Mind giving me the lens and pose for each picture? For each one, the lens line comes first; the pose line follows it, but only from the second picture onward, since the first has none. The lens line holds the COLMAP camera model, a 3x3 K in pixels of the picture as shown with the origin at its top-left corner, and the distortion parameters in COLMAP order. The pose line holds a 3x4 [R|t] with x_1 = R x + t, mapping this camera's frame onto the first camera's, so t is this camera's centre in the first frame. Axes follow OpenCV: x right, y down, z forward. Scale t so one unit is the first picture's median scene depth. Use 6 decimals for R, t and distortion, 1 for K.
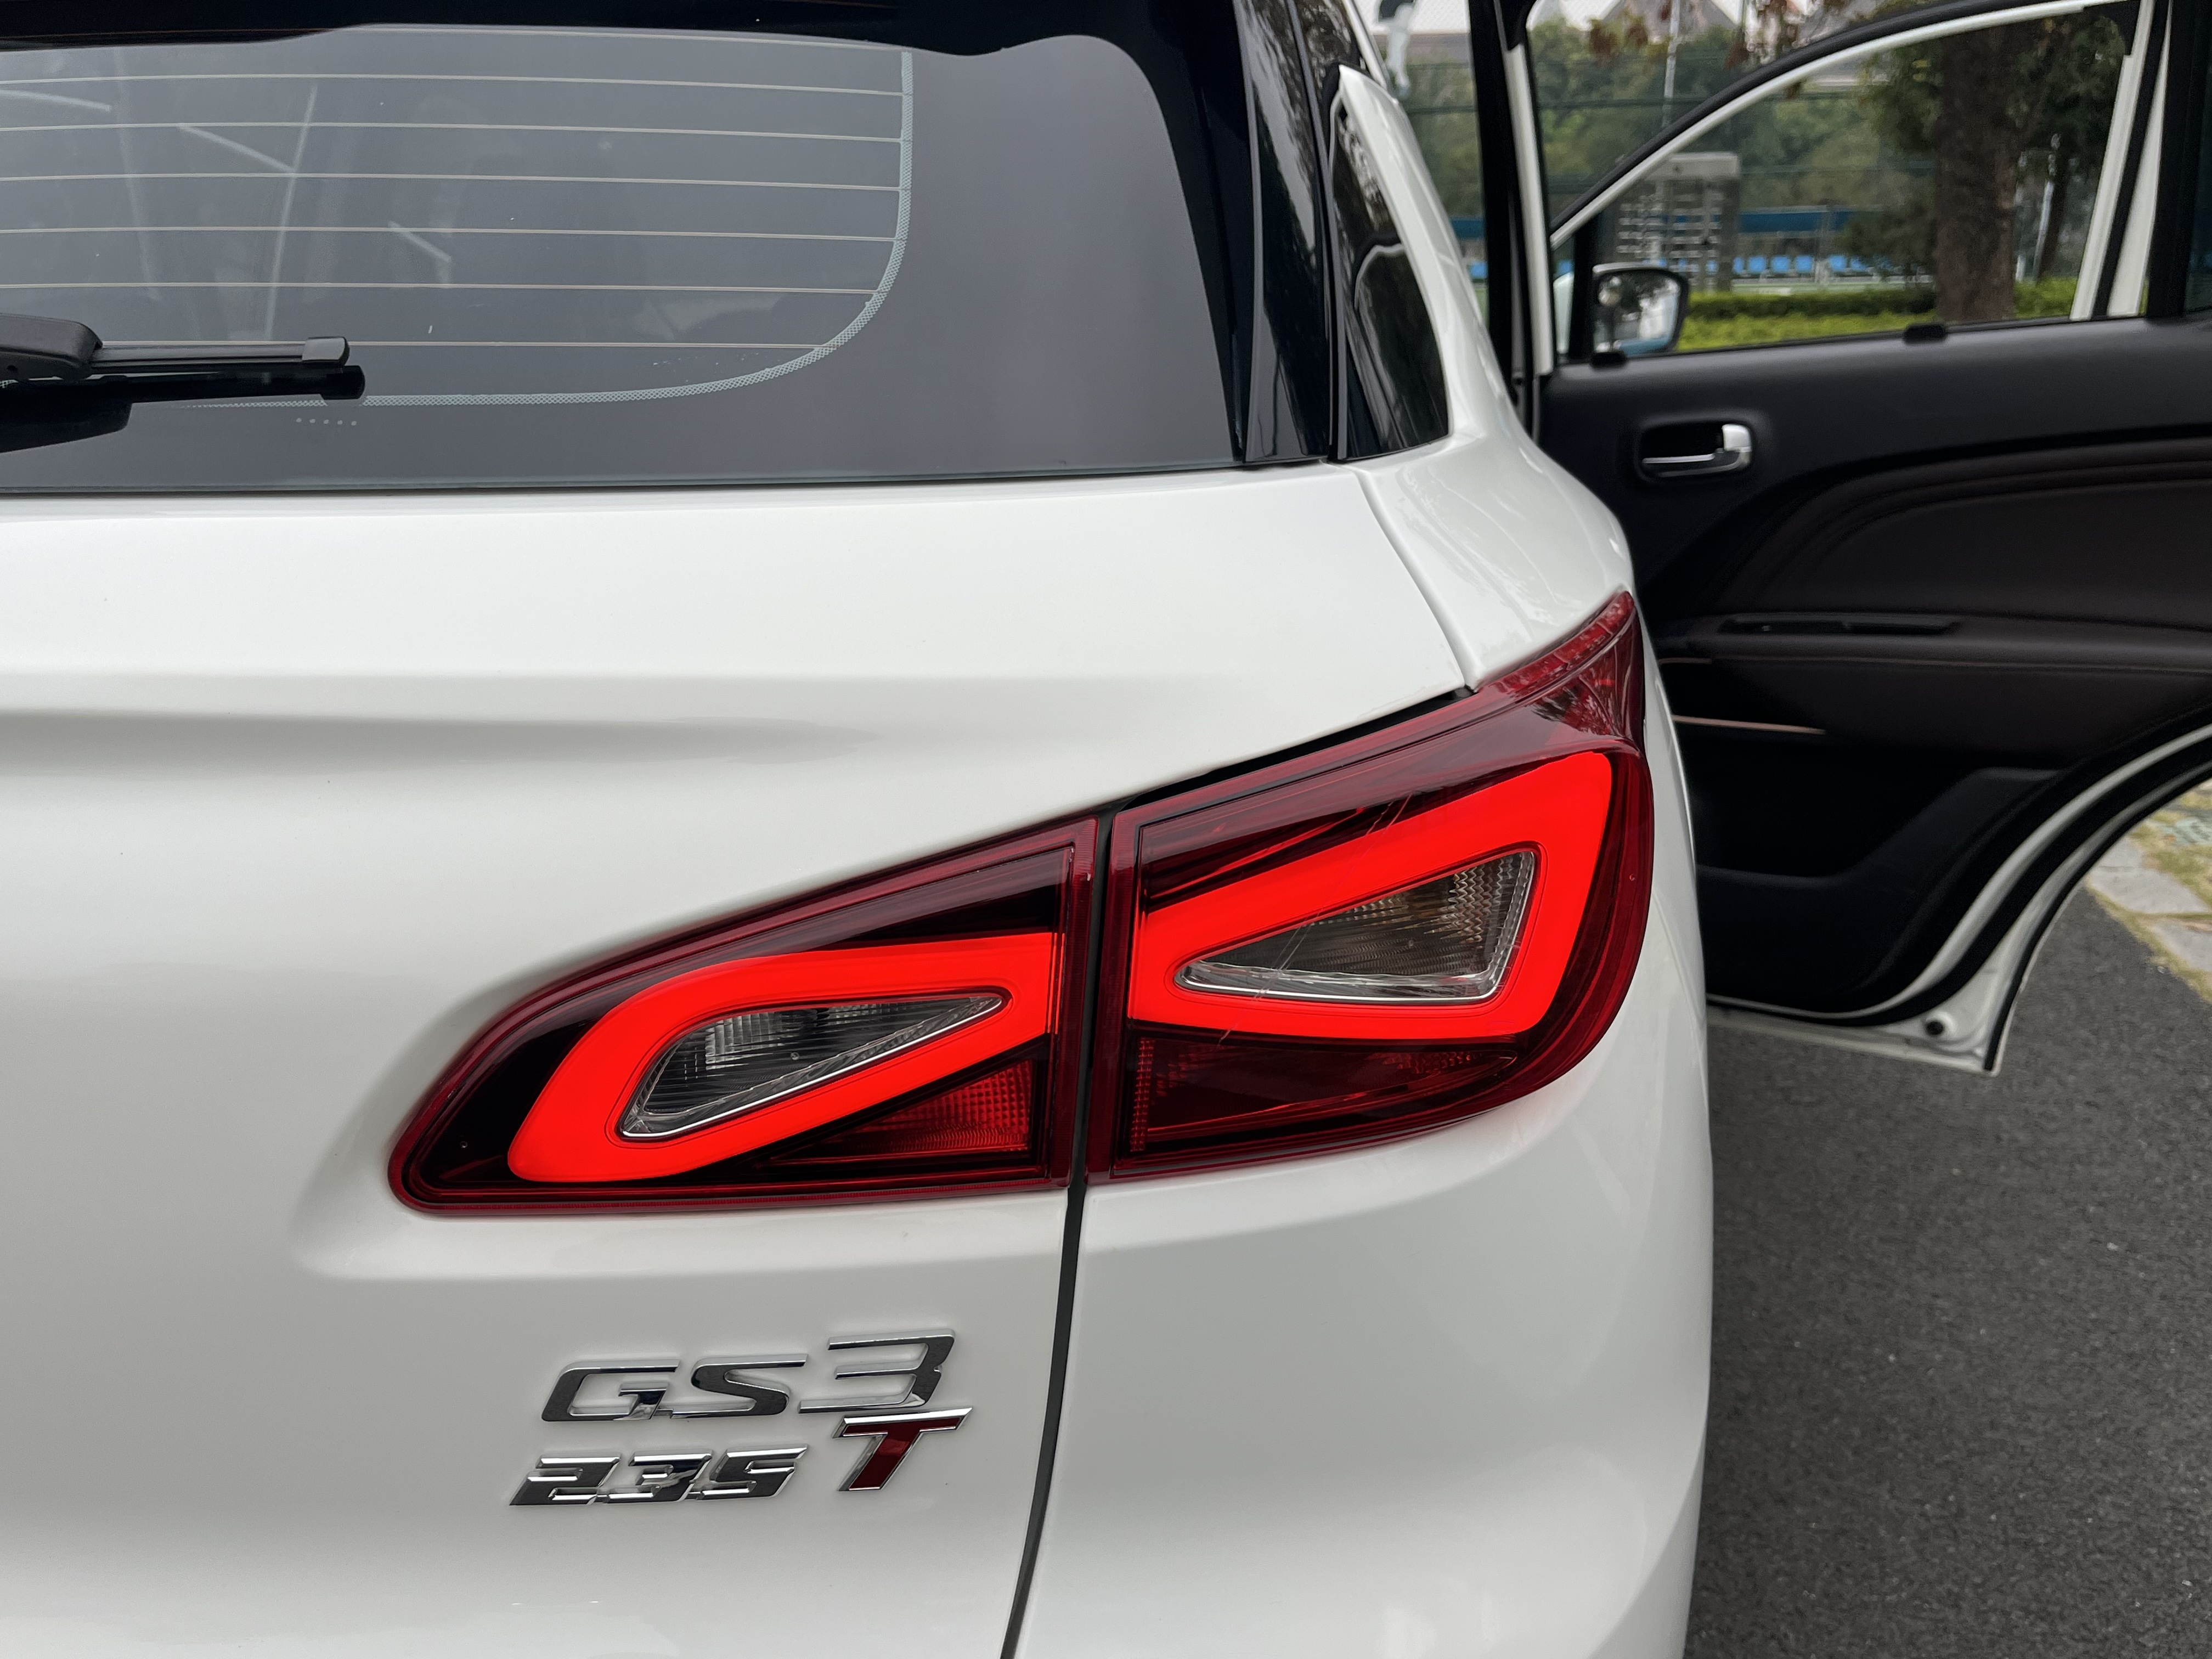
lens RADIAL K [[1777.3, 0, 1106.0], [0, 1777.3, 829.5], [0, 0, 1]] dist [0.009342, 0.002991]
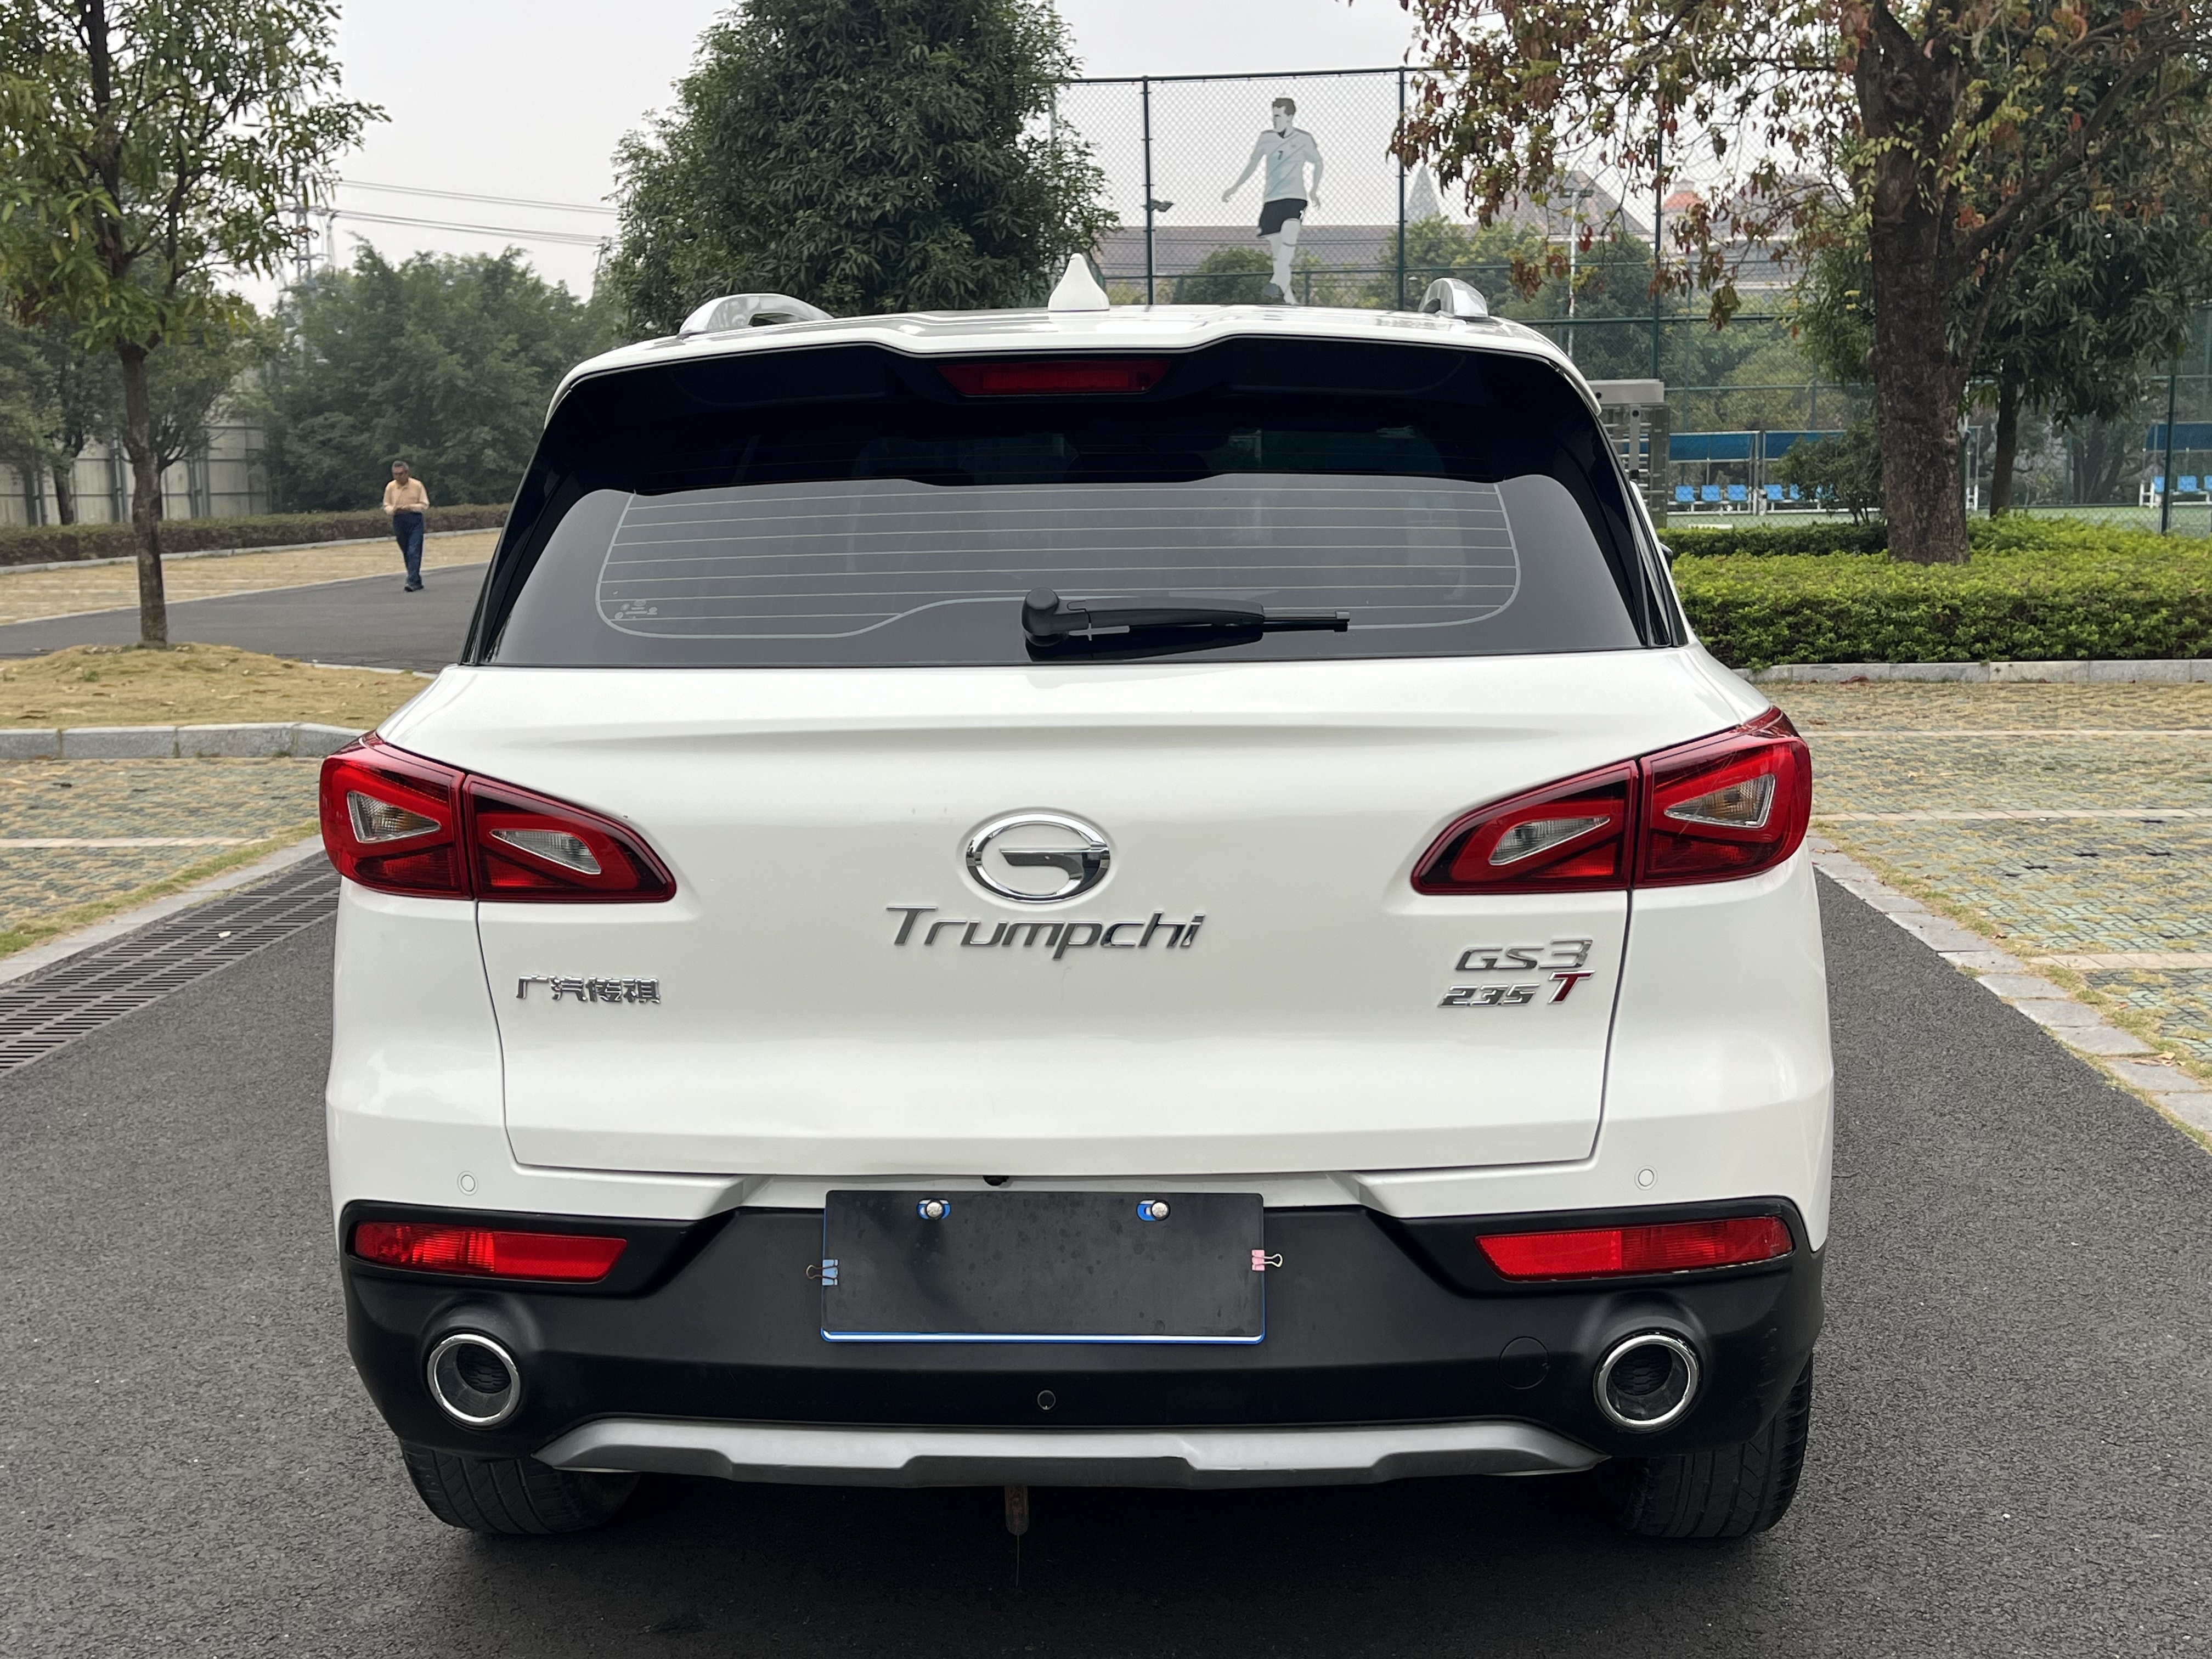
lens RADIAL K [[2313.1, 0, 1108.0], [0, 2313.1, 850.6], [0, 0, 1]] dist [0.073580, -0.024744]
pose [[0.994902, -0.014314, 0.099829, -0.250222], [0.029180, 0.988392, -0.149096, 0.136838], [-0.096536, 0.151249, 0.983771, -0.536106]]
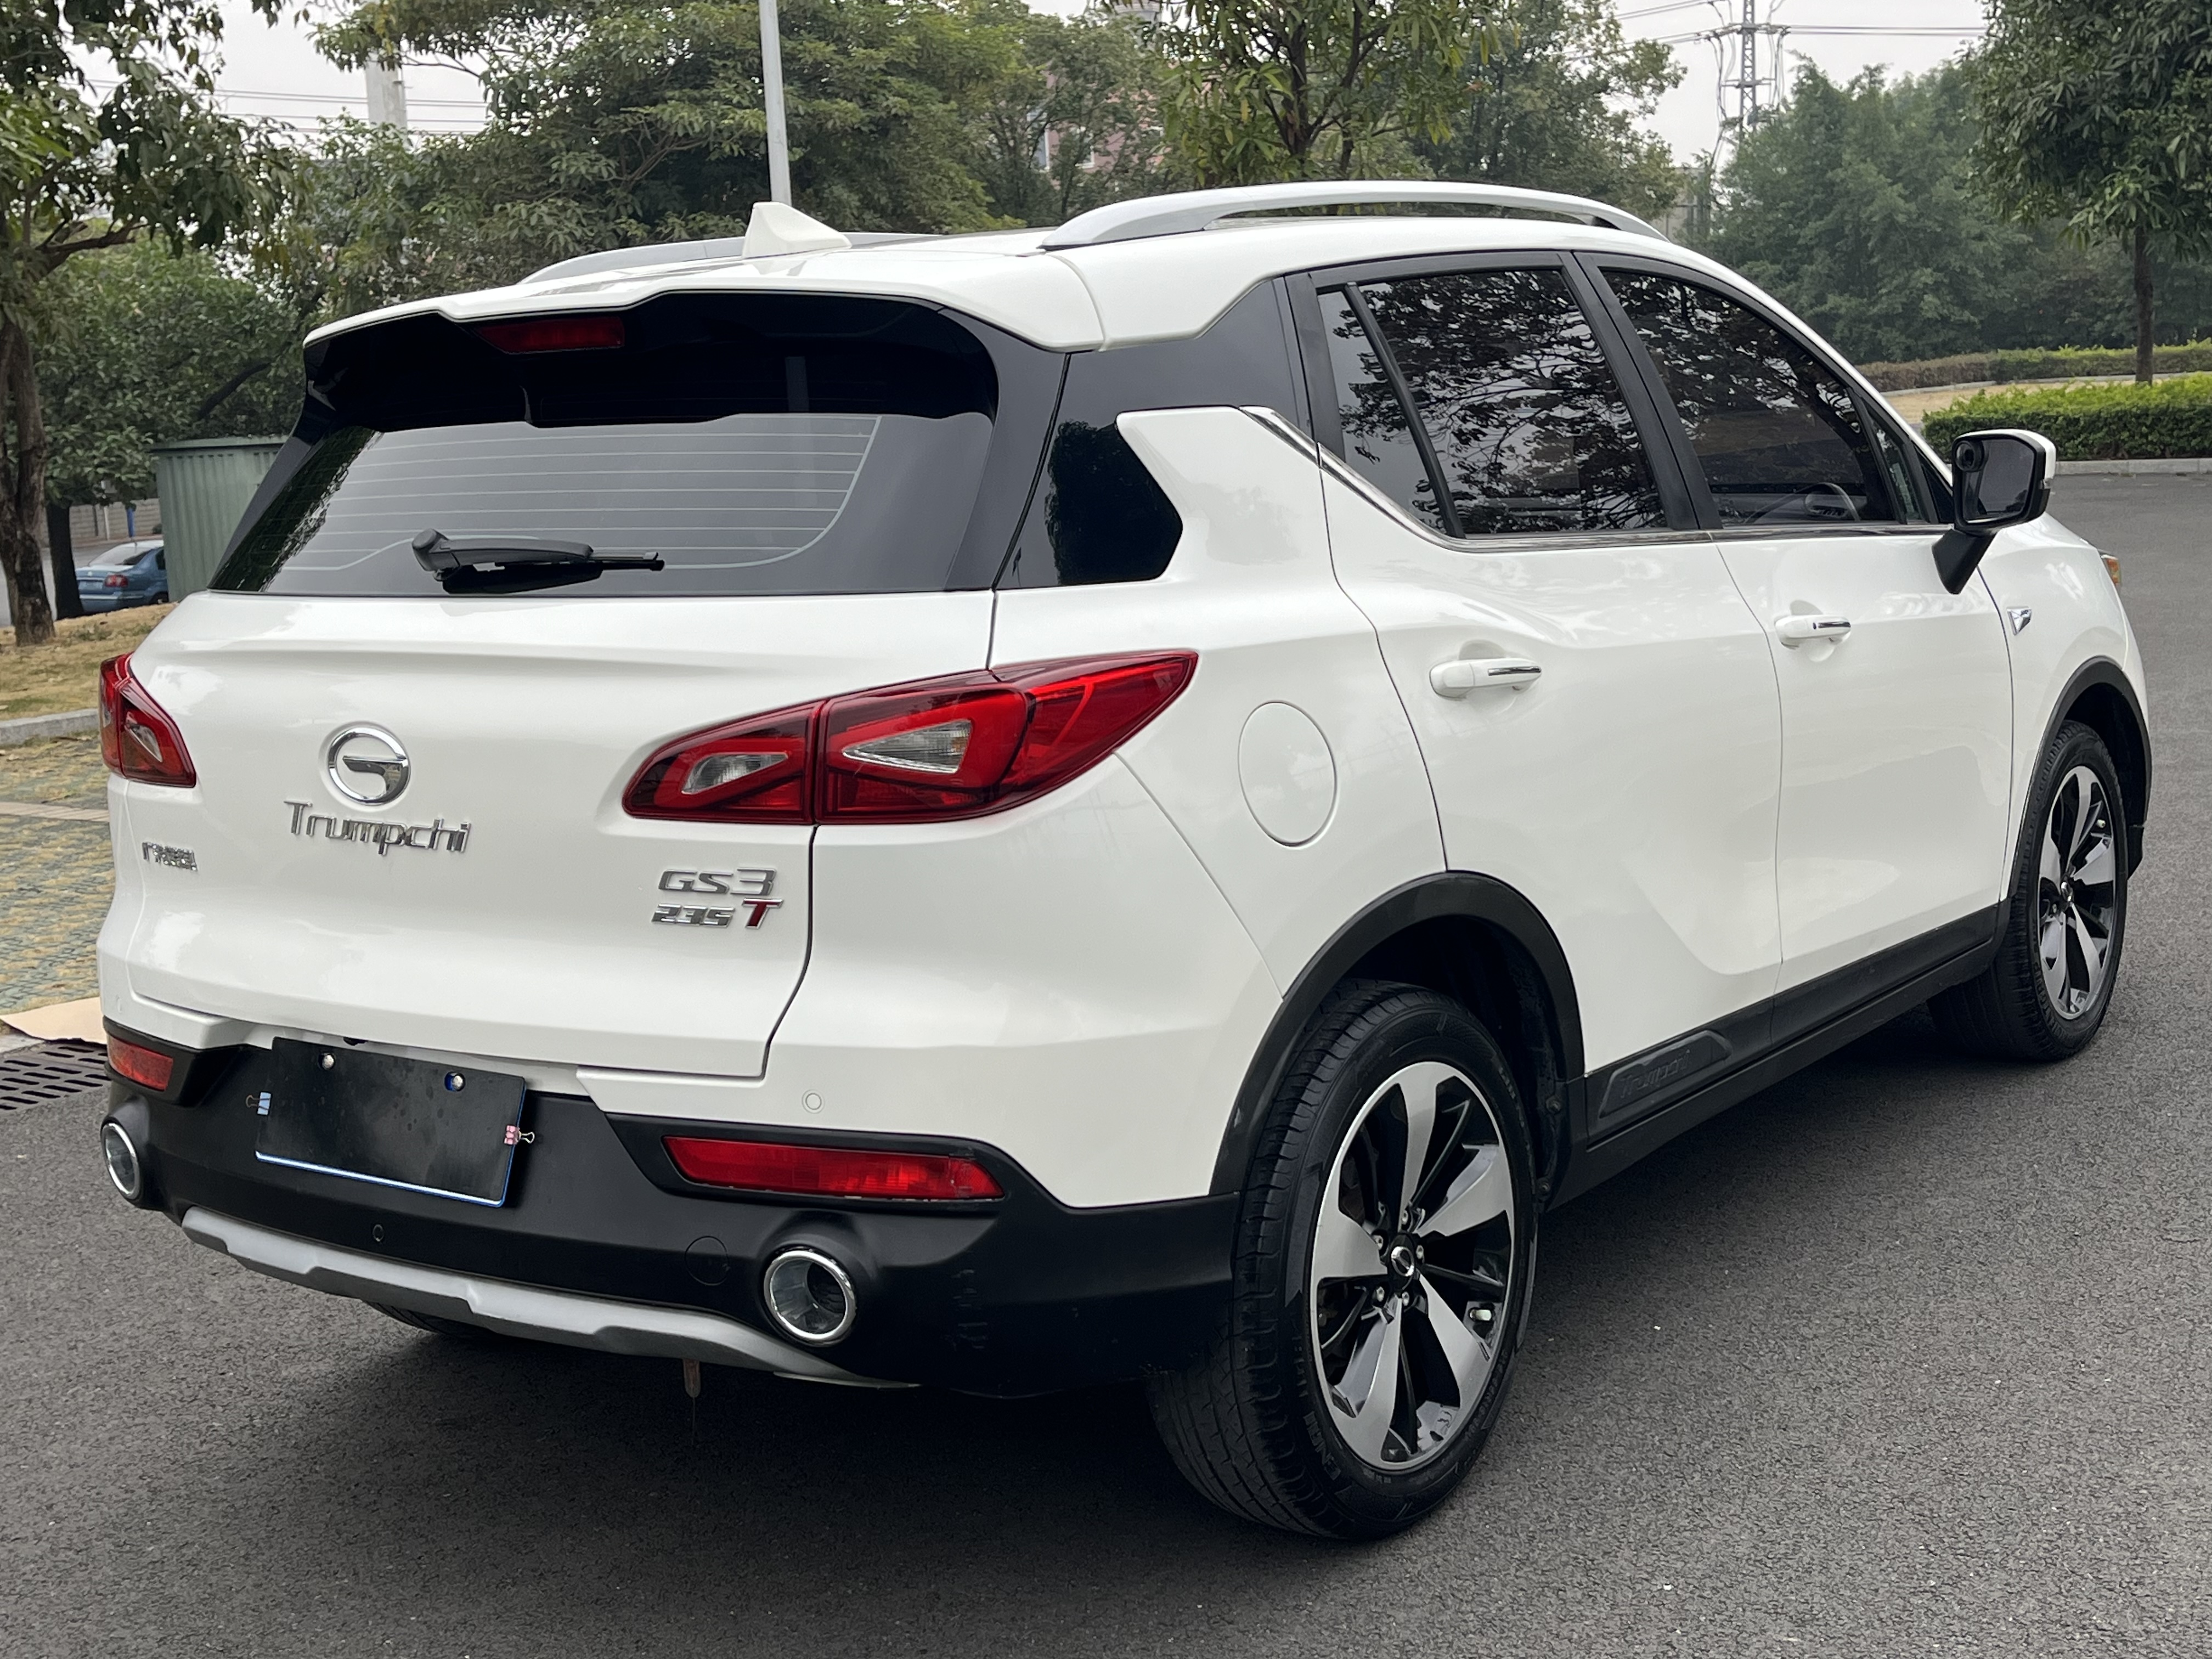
lens RADIAL K [[2744.3, 0, 1106.0], [0, 2744.3, 829.5], [0, 0, 1]] dist [0.013171, 0.037365]
pose [[0.894667, 0.046527, -0.444303, 0.501081], [-0.104086, 0.988900, -0.106037, 0.131037], [0.434438, 0.141114, 0.889579, -0.588265]]
